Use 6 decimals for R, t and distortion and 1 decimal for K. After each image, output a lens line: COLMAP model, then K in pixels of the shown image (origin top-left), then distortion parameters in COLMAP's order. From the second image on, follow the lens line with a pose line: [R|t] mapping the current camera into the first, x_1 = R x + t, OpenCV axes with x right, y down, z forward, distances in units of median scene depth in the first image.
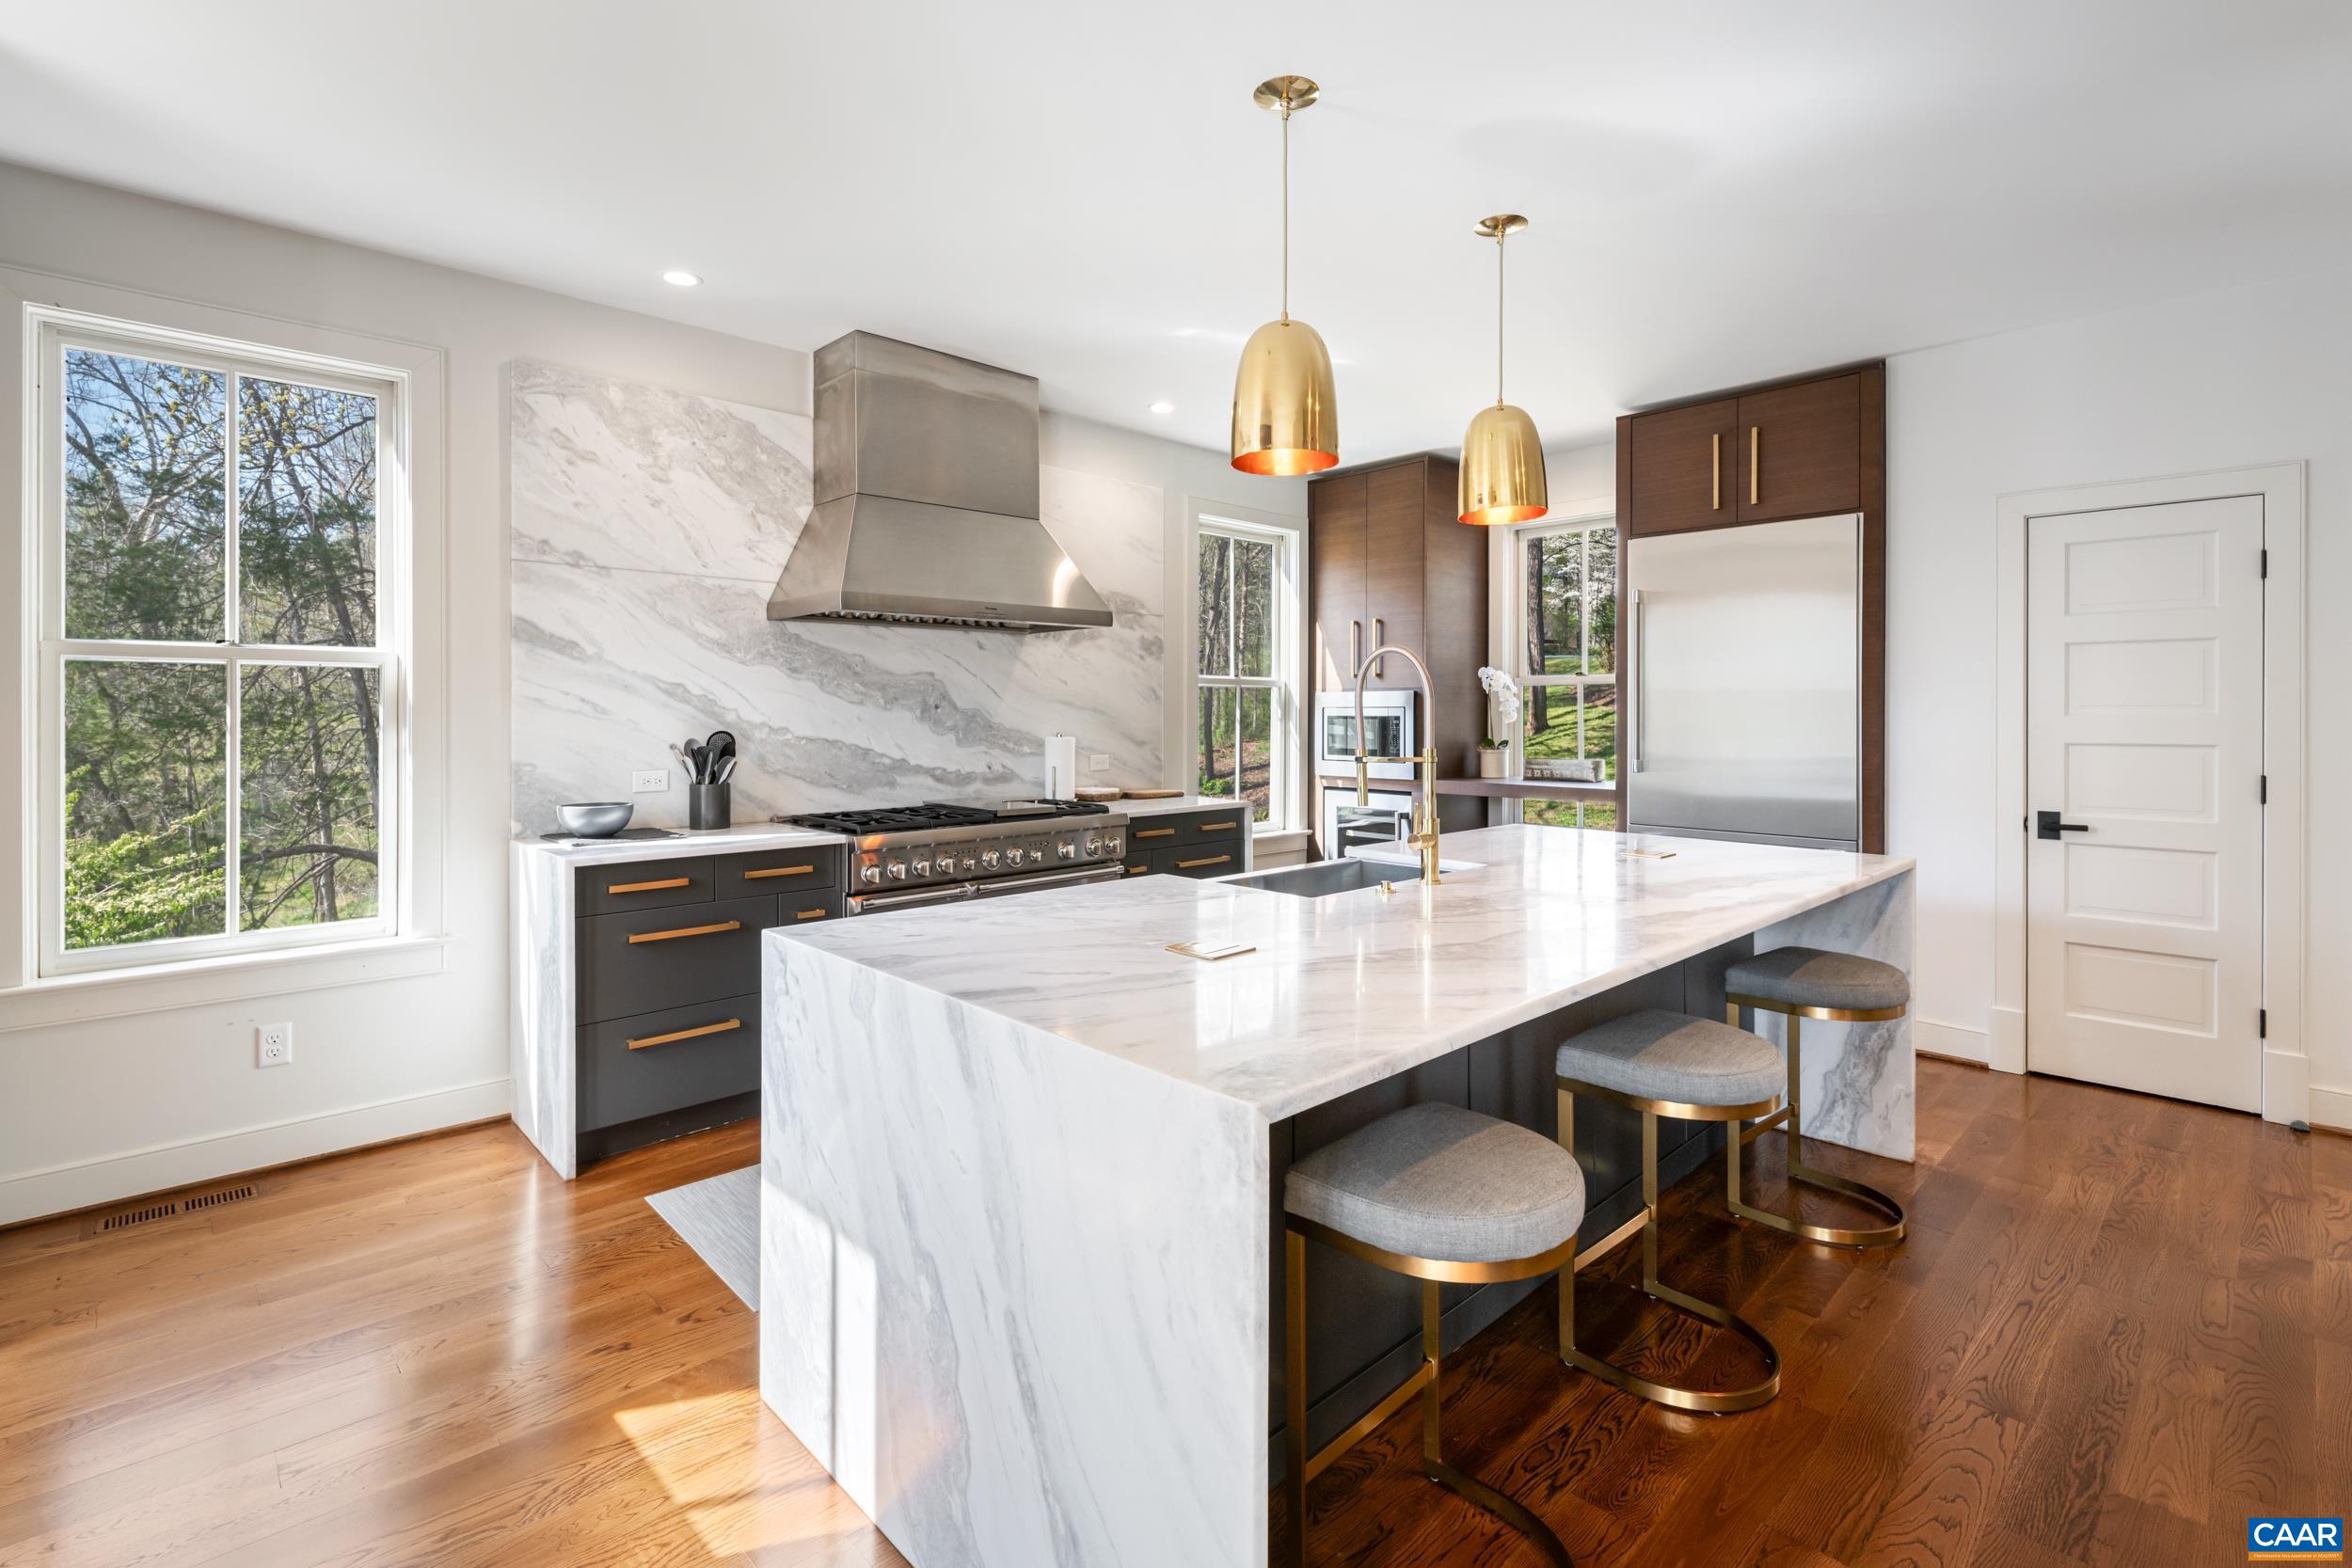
lens RADIAL K [[1065.4, 0, 1172.1], [0, 1065.4, 714.5], [0, 0, 1]] dist [0.002047, -0.001339]
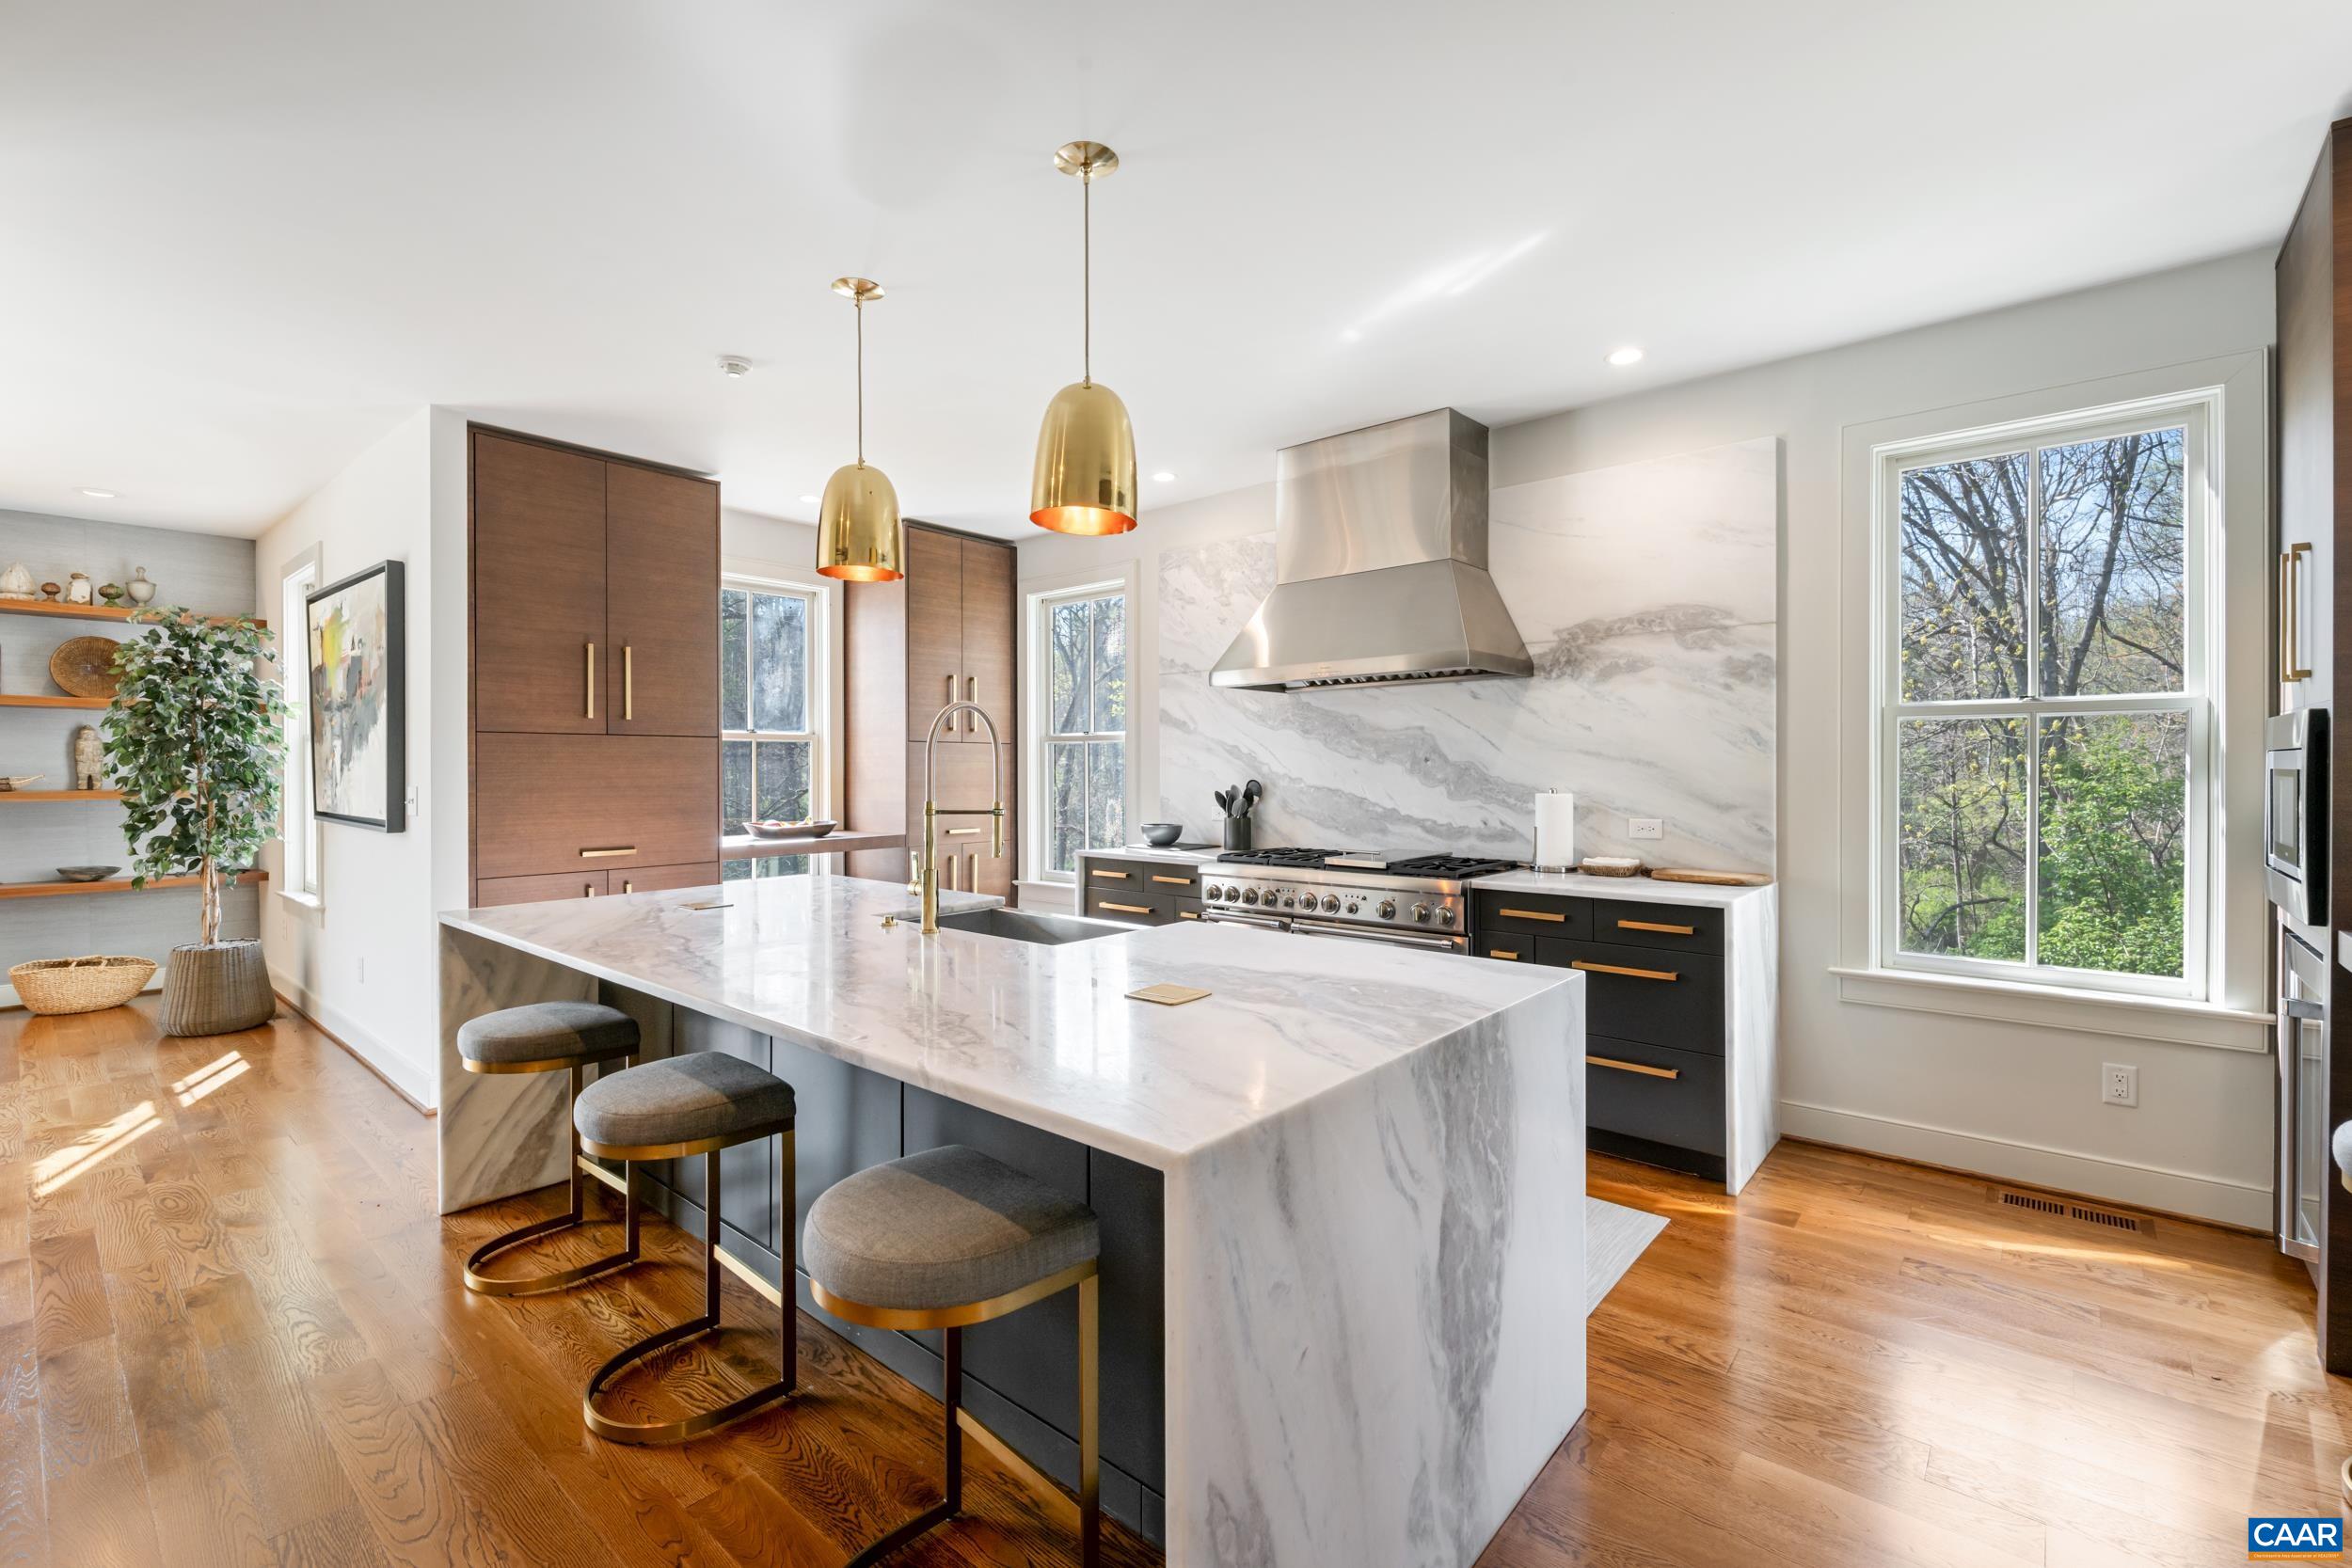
lens RADIAL K [[1003.1, 0, 1191.3], [0, 1003.1, 775.6], [0, 0, 1]] dist [0.000266, -0.000225]
pose [[0.094419, 0.009837, -0.995484, 0.761337], [0.004157, 0.999939, 0.010275, -0.002974], [0.995524, -0.005109, 0.094372, 0.724888]]
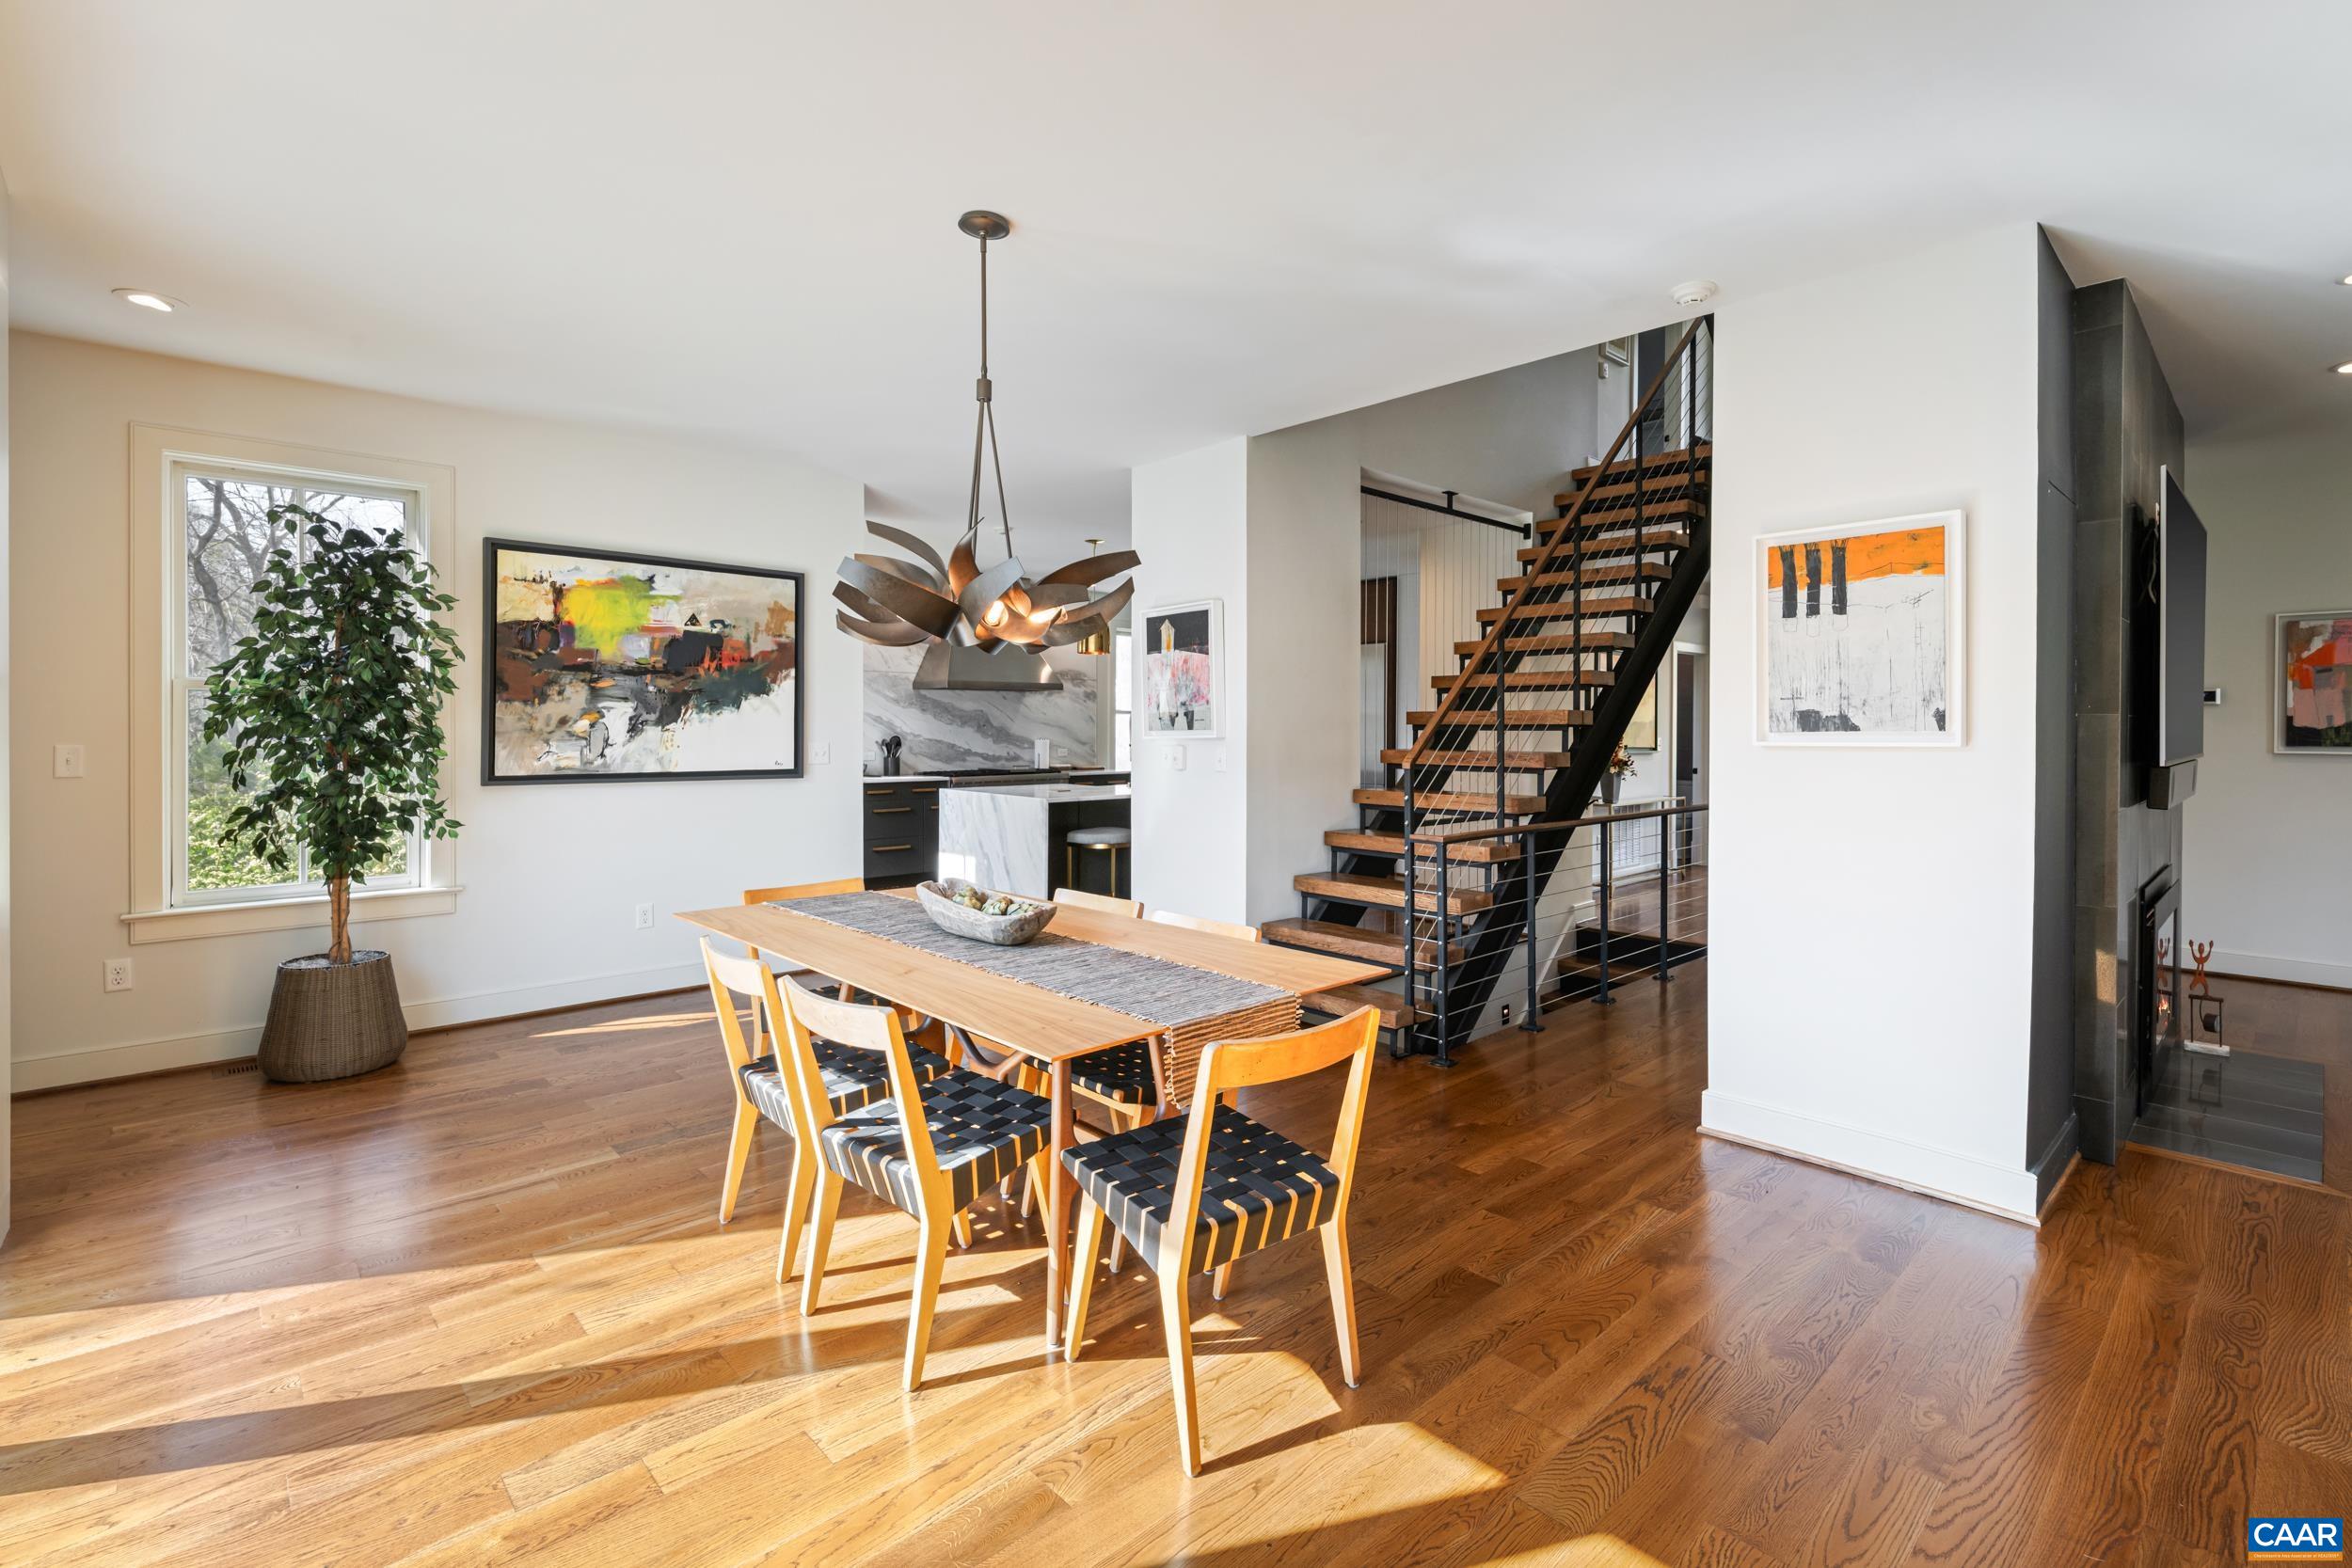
lens RADIAL K [[1065.4, 0, 1196.9], [0, 1065.4, 729.0], [0, 0, 1]] dist [0.002047, -0.001339]
pose [[0.999965, 0.002223, 0.008116, 0.208165], [-0.002249, 0.999992, 0.003282, -0.009014], [-0.008109, -0.003300, 0.999962, -1.252320]]
